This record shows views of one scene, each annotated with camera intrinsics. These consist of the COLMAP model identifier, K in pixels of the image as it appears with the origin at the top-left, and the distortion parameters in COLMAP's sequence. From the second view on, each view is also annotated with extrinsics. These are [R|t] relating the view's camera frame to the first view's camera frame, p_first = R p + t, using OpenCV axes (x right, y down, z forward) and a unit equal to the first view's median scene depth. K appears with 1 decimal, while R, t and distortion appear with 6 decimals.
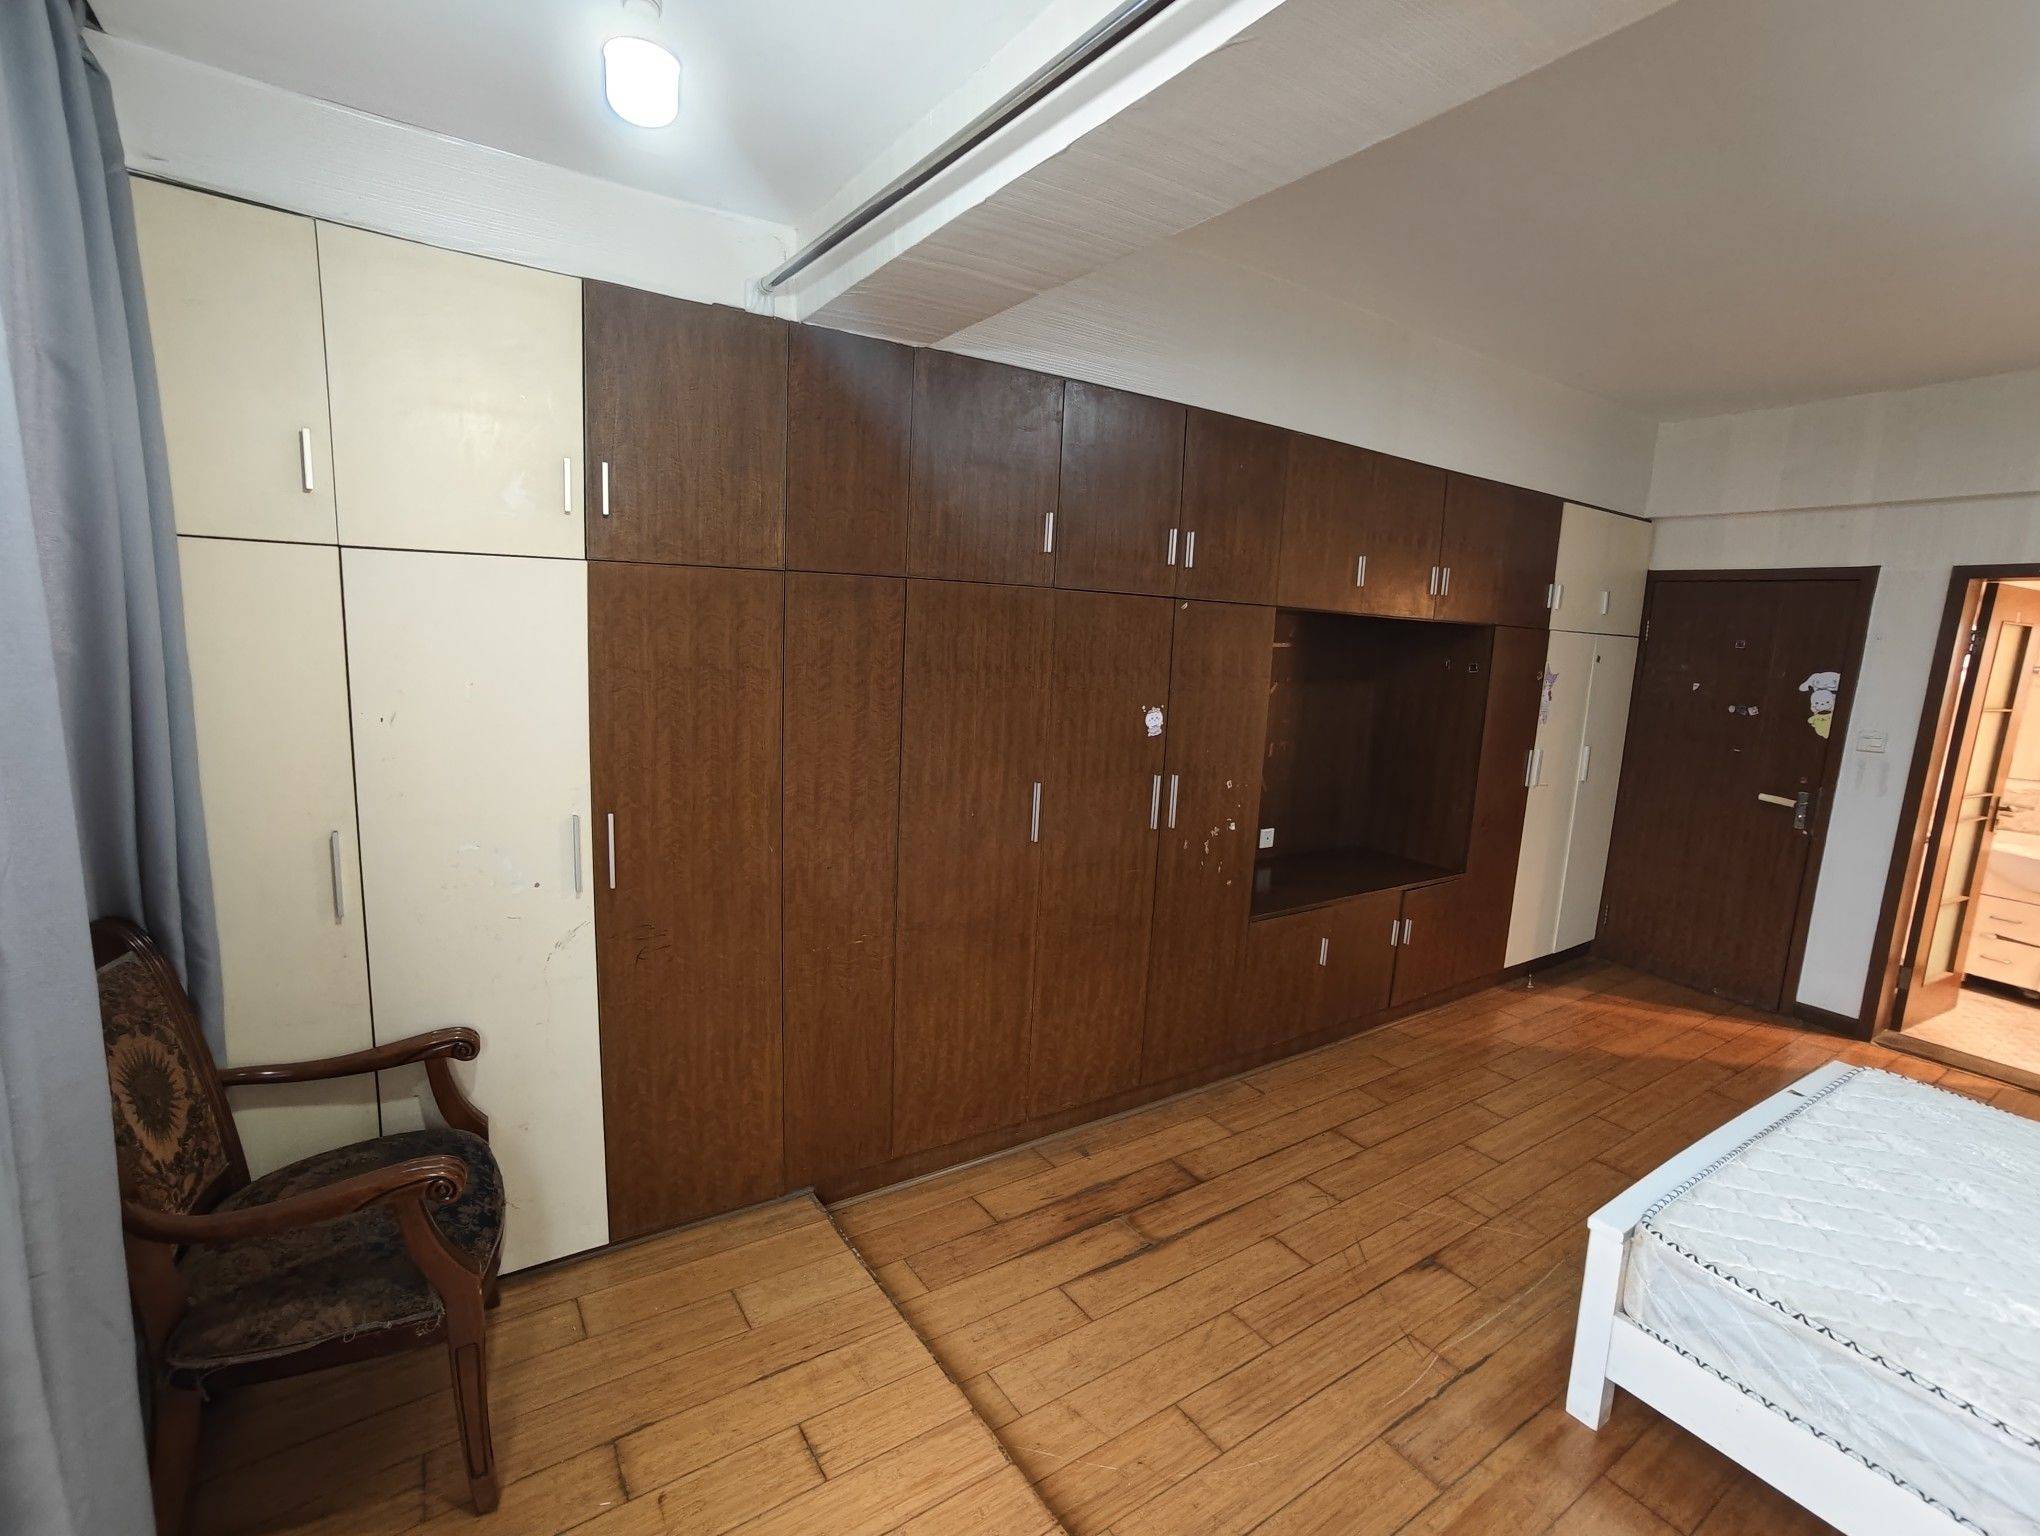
lens RADIAL K [[940.8, 0, 1025.8], [0, 940.8, 781.3], [0, 0, 1]] dist [-0.033234, 0.000817]
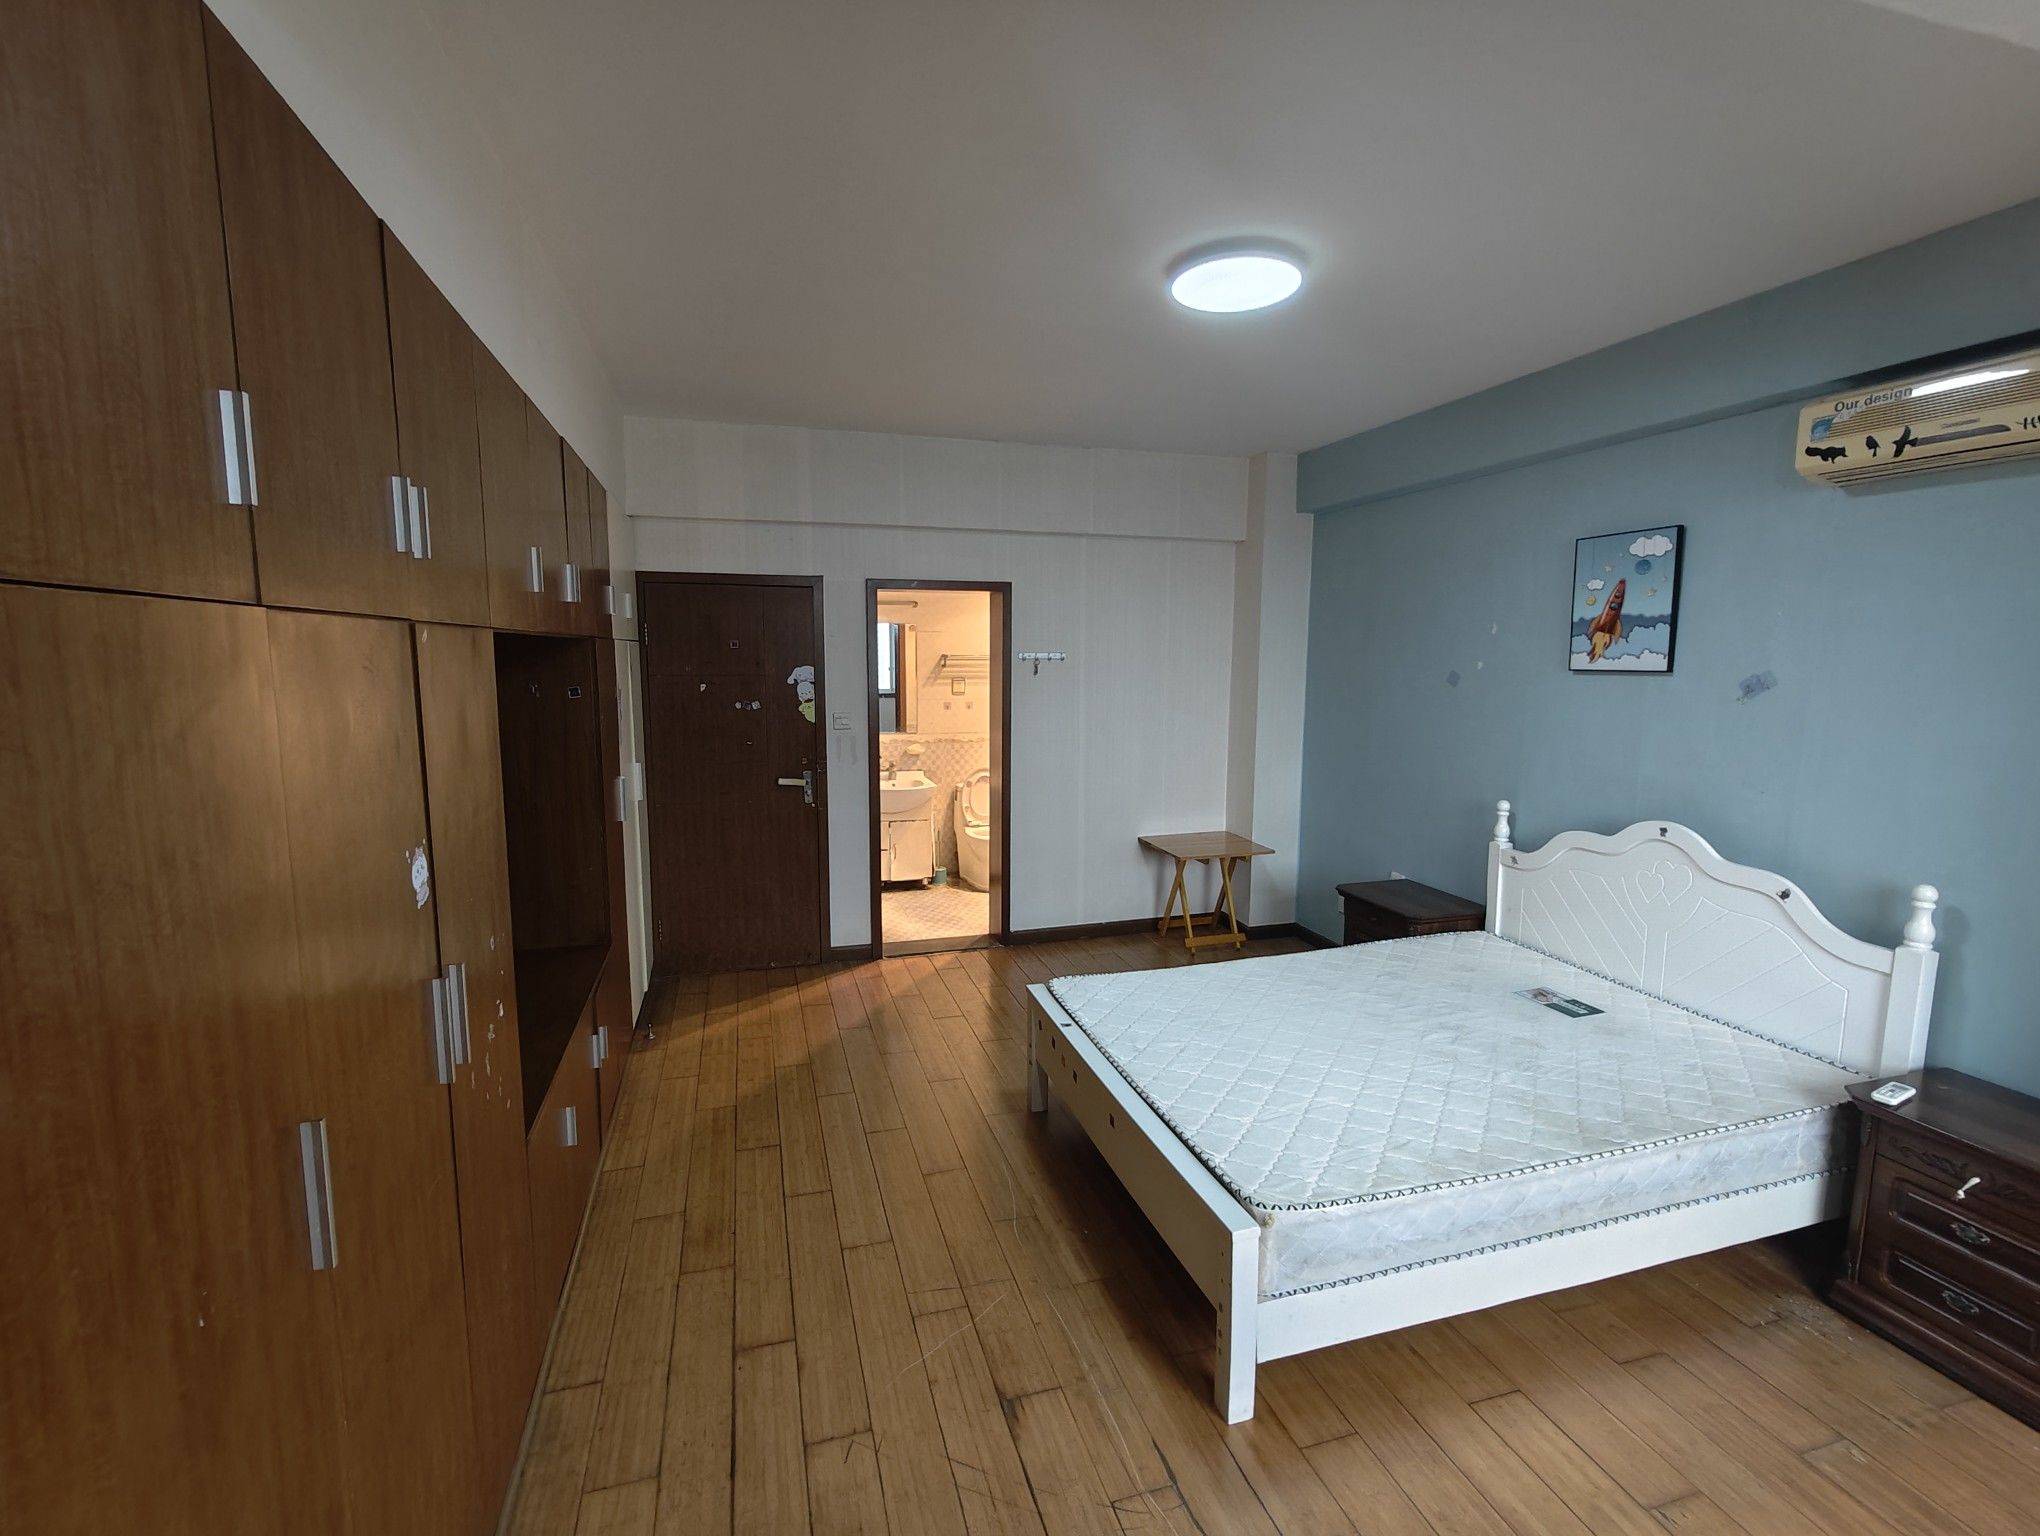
lens RADIAL K [[912.8, 0, 1017.7], [0, 912.8, 763.1], [0, 0, 1]] dist [-0.001398, 0.000371]
pose [[0.297081, -0.160163, 0.941324, -0.159770], [0.165101, 0.979600, 0.114570, -0.093045], [-0.940470, 0.121377, 0.317464, 0.428149]]
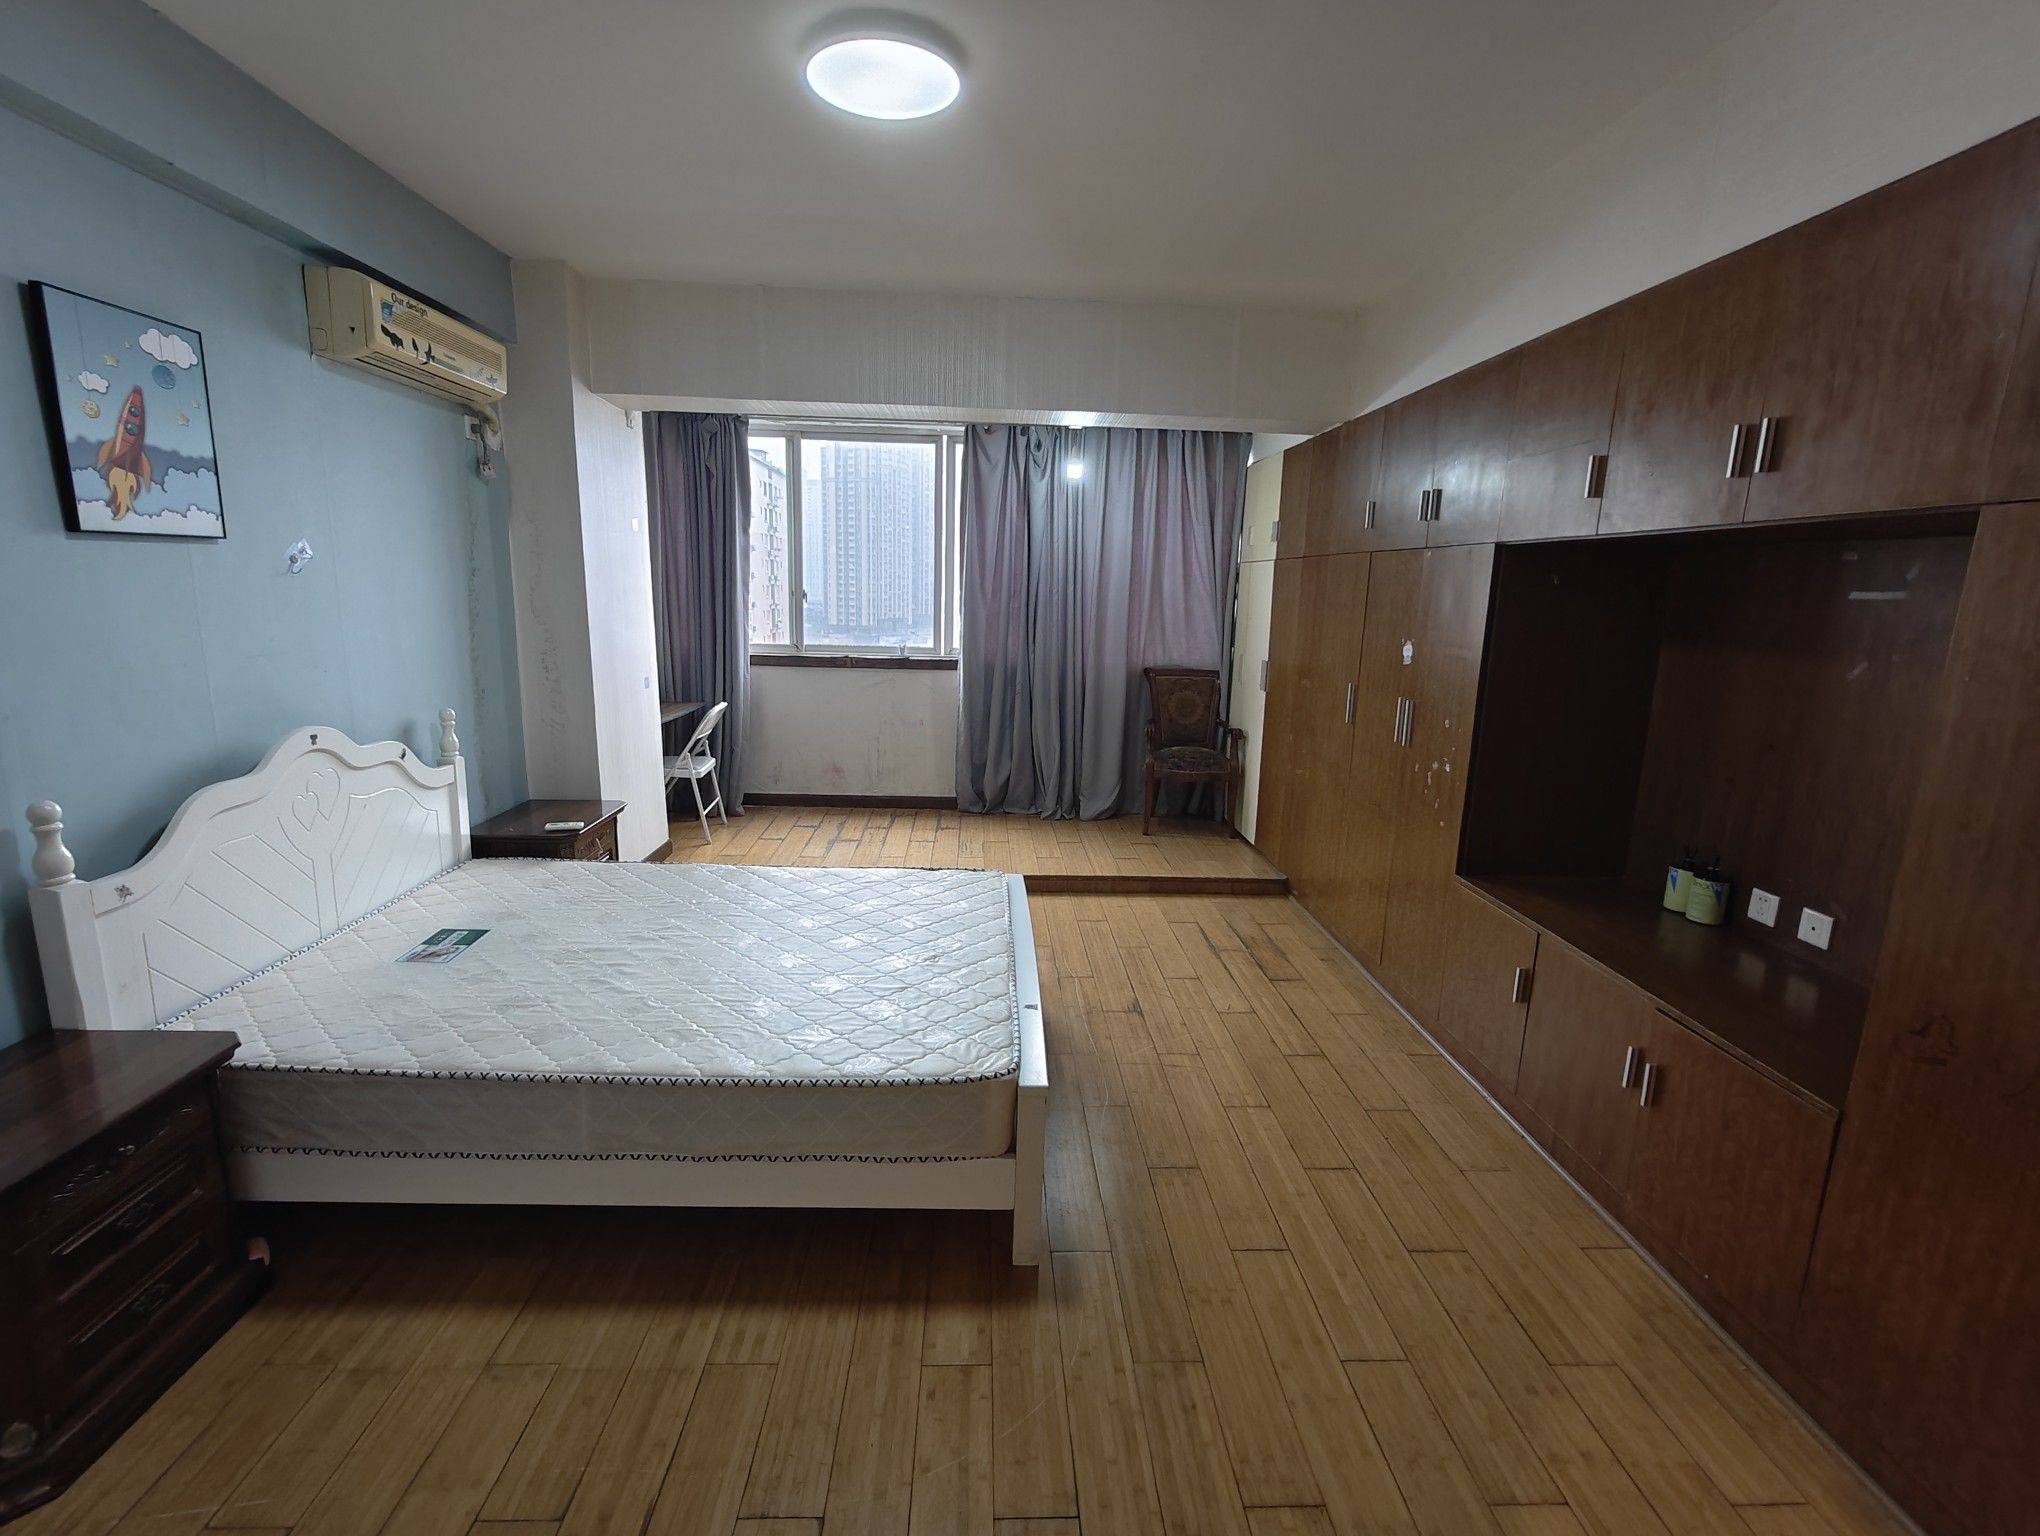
lens RADIAL K [[912.8, 0, 1014.3], [0, 912.8, 767.1], [0, 0, 1]] dist [-0.001398, 0.000371]
pose [[-0.527839, 0.107915, -0.842461, 1.077060], [-0.188475, 0.952283, 0.240071, -0.083214], [0.828168, 0.285502, -0.482313, 0.914340]]
